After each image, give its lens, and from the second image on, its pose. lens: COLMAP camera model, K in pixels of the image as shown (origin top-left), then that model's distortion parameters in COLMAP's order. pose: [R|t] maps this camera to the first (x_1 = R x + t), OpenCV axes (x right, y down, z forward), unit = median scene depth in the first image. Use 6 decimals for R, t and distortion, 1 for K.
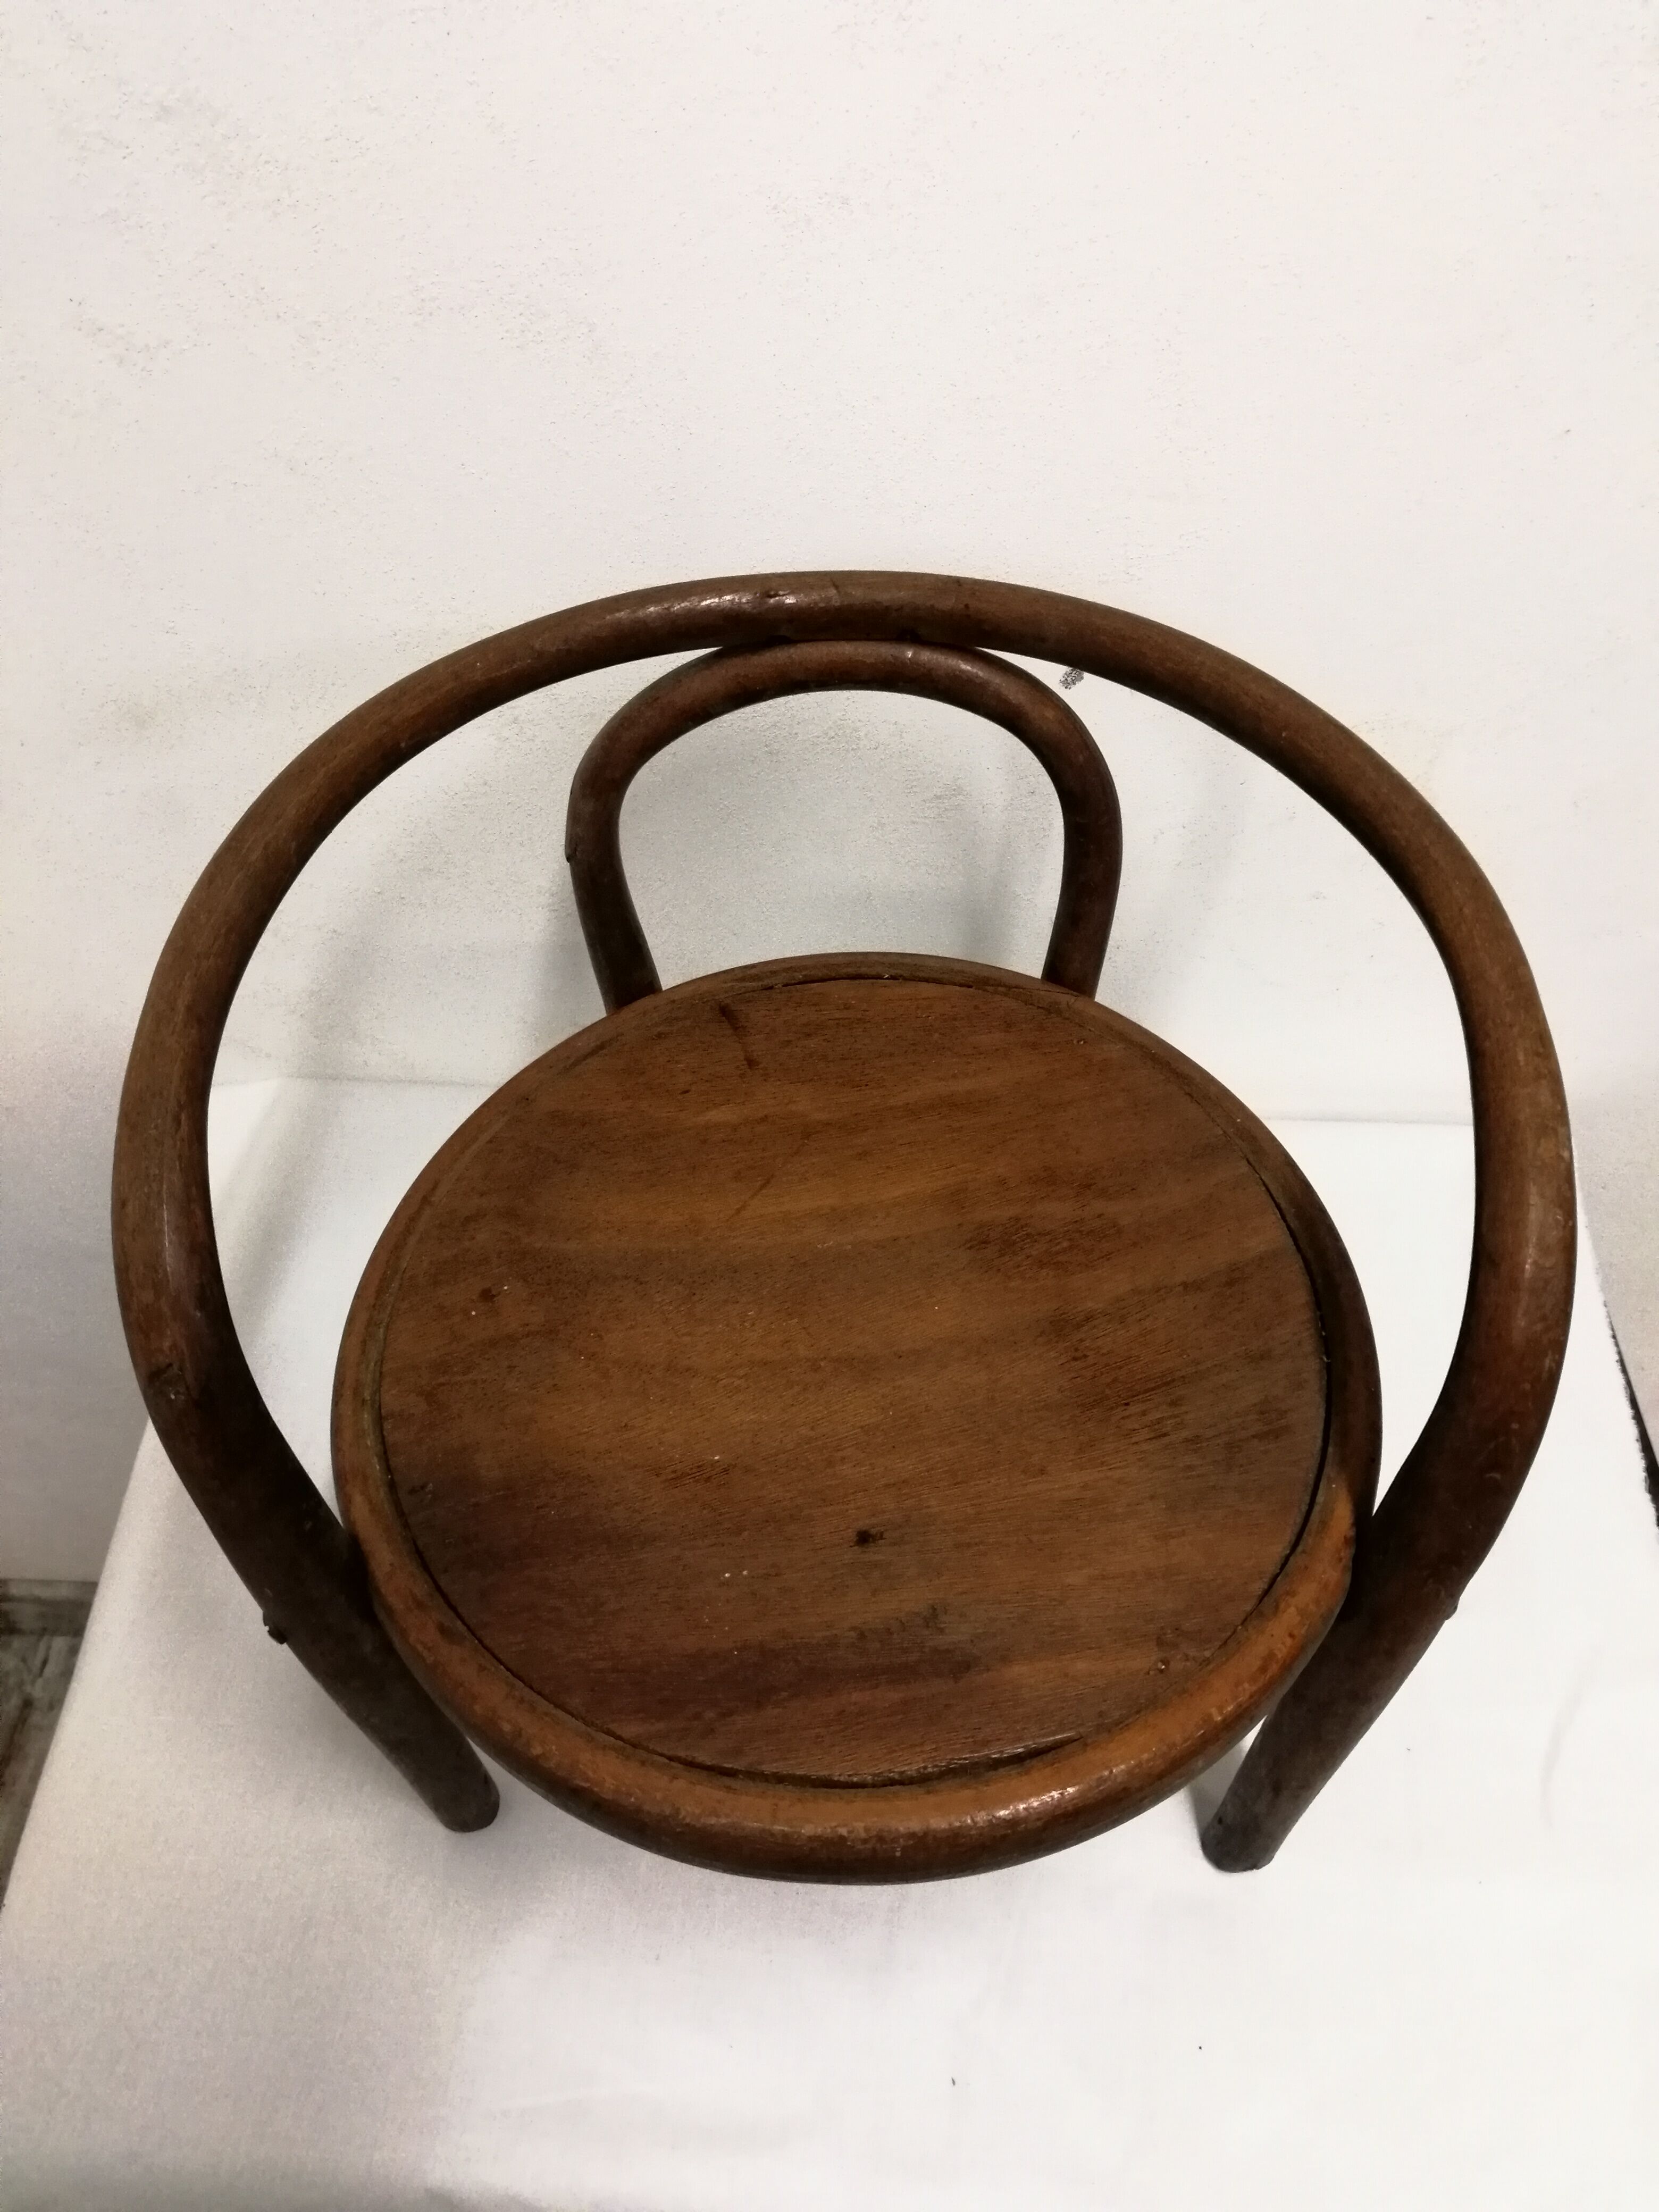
lens RADIAL K [[1496.5, 0, 829.5], [0, 1496.5, 1106.0], [0, 0, 1]] dist [0.023399, 0.000190]
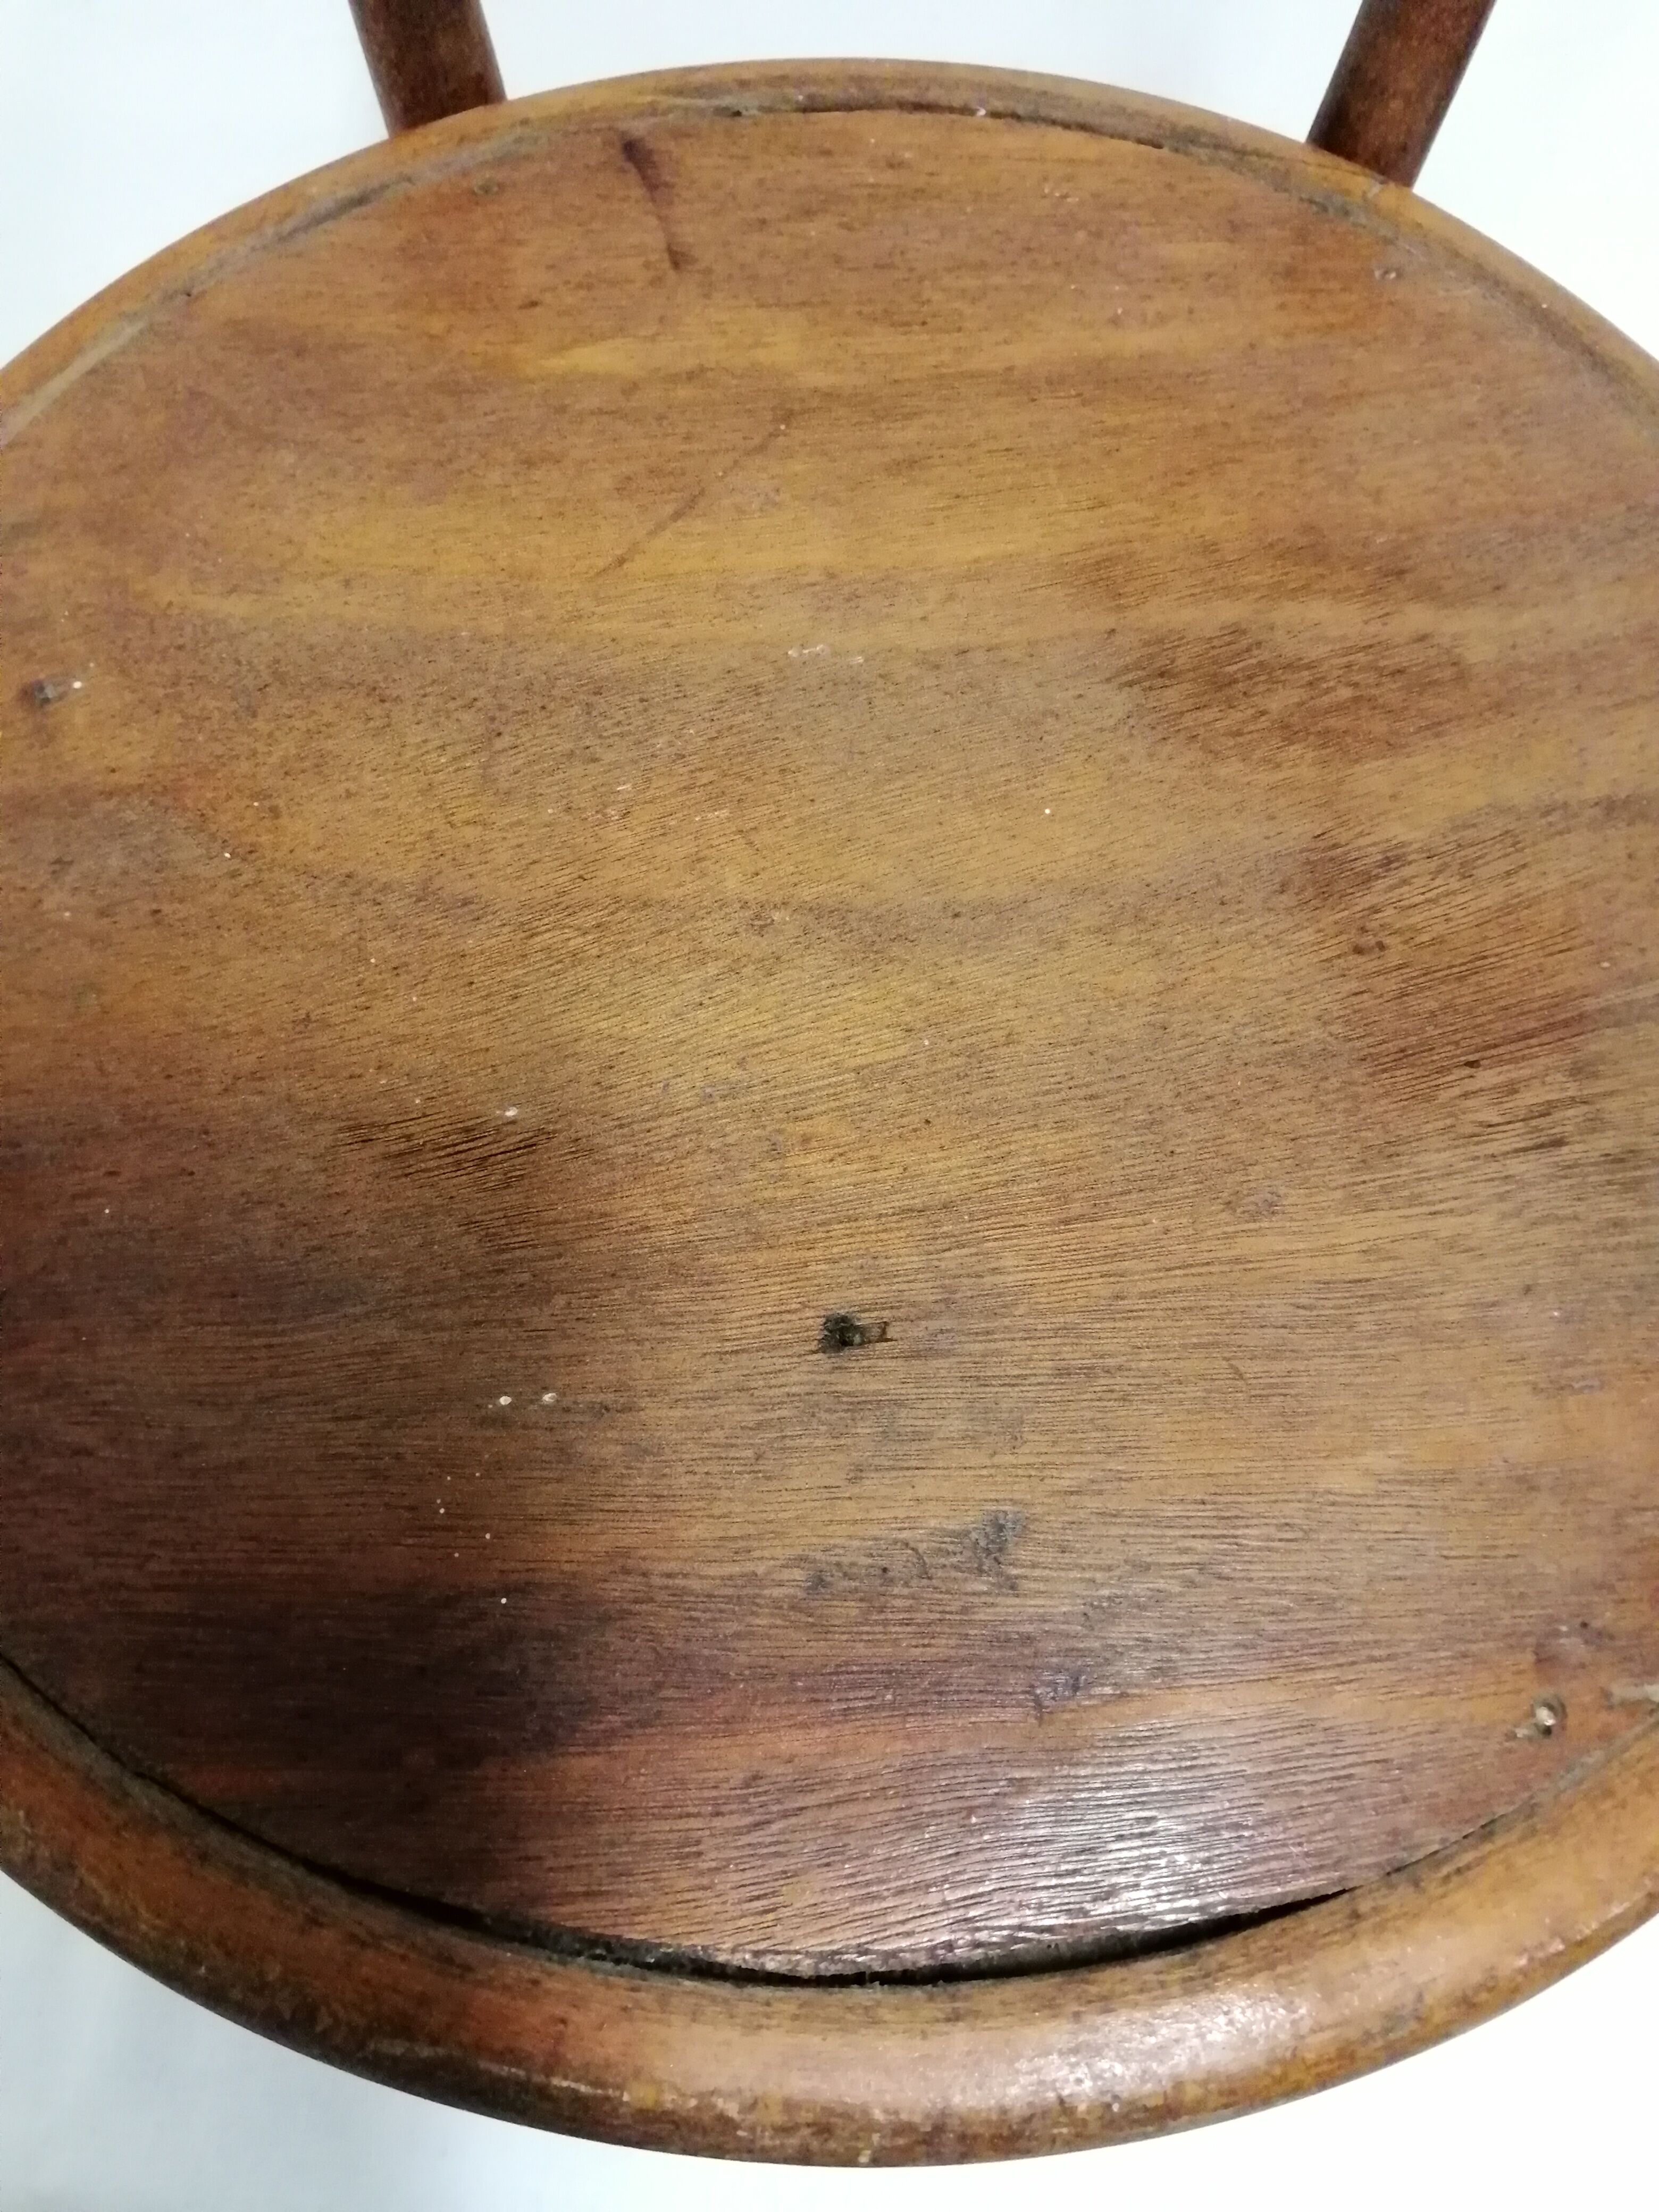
lens RADIAL K [[1496.5, 0, 829.5], [0, 1496.5, 1106.0], [0, 0, 1]] dist [0.023399, 0.000190]
pose [[0.996630, 0.078764, 0.022906, 0.004663], [-0.082021, 0.953577, 0.289764, 0.095628], [0.000980, -0.290666, 0.956824, 0.556037]]
